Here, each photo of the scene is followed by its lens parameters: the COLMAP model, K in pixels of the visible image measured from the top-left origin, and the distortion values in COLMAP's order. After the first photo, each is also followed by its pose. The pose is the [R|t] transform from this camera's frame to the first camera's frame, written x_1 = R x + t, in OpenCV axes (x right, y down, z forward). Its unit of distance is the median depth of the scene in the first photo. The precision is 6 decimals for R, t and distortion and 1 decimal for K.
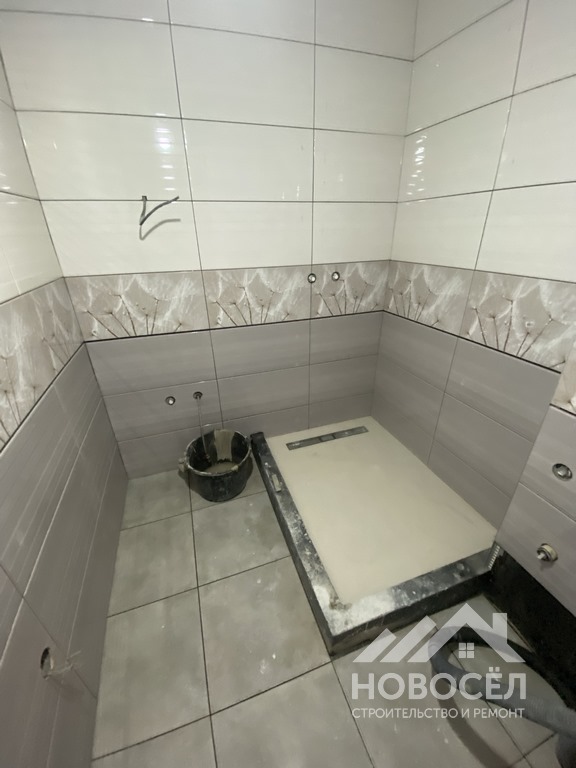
lens RADIAL K [[309.1, 0, 292.9], [0, 309.1, 384.7], [0, 0, 1]] dist [0.026872, -0.024175]
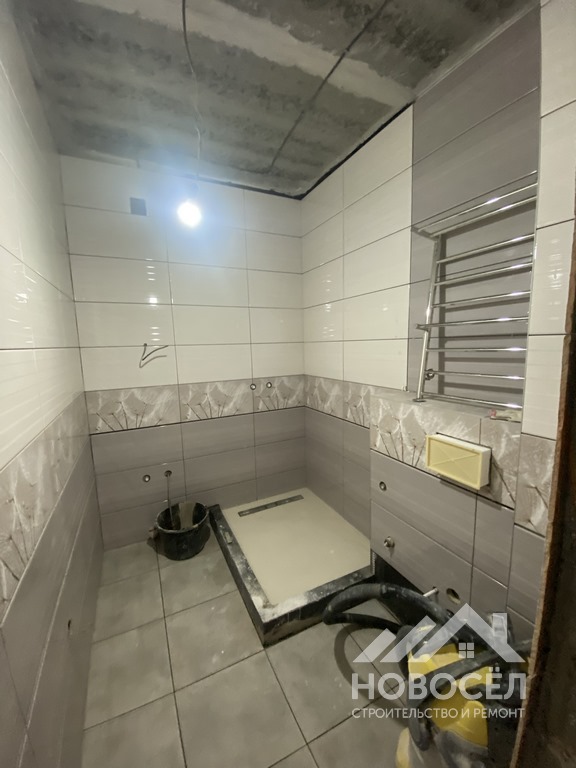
lens RADIAL K [[309.1, 0, 292.9], [0, 309.1, 384.7], [0, 0, 1]] dist [0.026872, -0.024175]
pose [[0.992089, -0.027413, 0.122504, 0.078493], [0.064800, 0.947631, -0.312723, 0.145172], [-0.107516, 0.318187, 0.941911, -0.492259]]
